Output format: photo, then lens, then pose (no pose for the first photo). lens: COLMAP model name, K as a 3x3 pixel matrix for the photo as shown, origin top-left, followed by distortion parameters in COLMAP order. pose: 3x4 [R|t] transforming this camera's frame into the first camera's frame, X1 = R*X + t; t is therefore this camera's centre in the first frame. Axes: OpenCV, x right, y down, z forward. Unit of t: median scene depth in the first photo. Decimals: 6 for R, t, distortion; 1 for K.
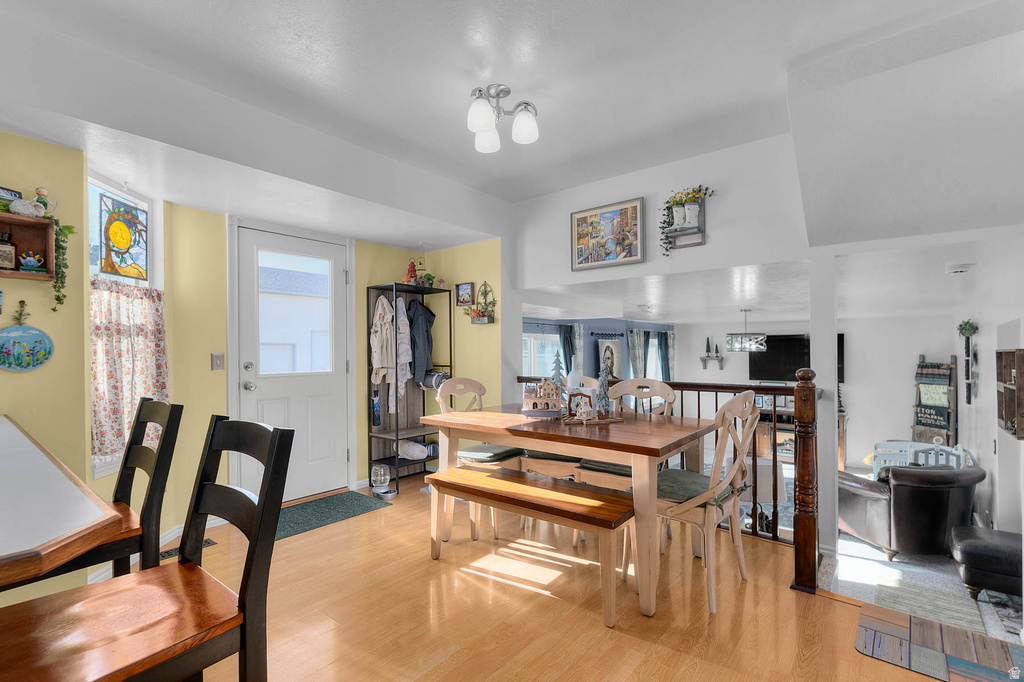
lens RADIAL K [[464.6, 0, 510.9], [0, 464.6, 346.5], [0, 0, 1]] dist [-0.001486, 0.000246]
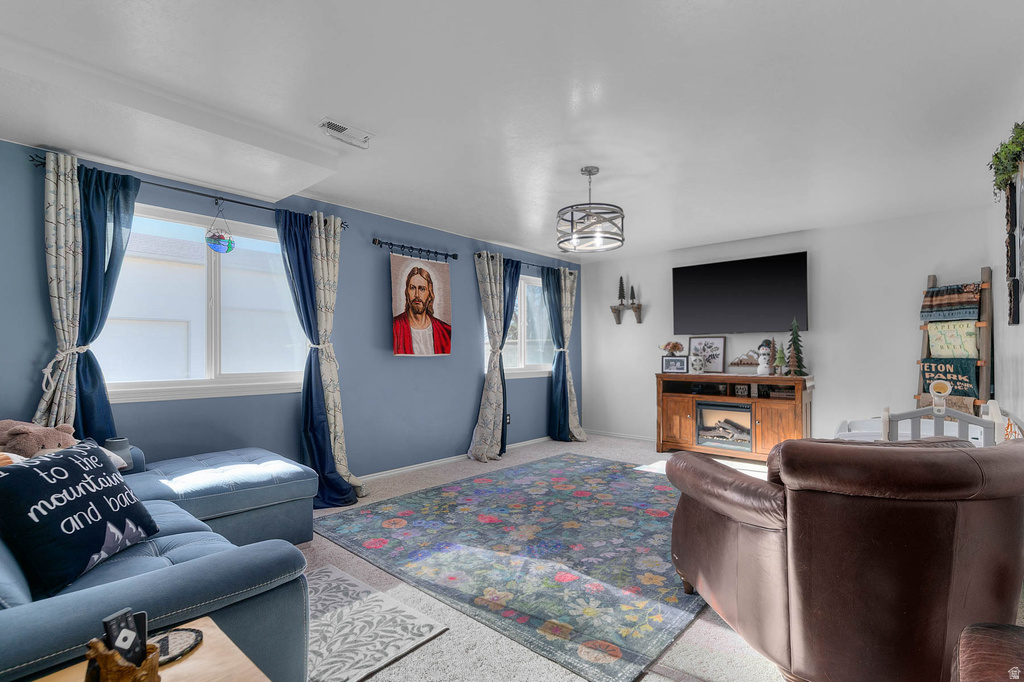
lens RADIAL K [[464.6, 0, 515.9], [0, 464.6, 350.6], [0, 0, 1]] dist [-0.001486, 0.000246]
pose [[0.999186, -0.002565, -0.040250, 0.380470], [0.002510, 0.999996, -0.001397, 0.116732], [0.040253, 0.001295, 0.999189, 0.387809]]
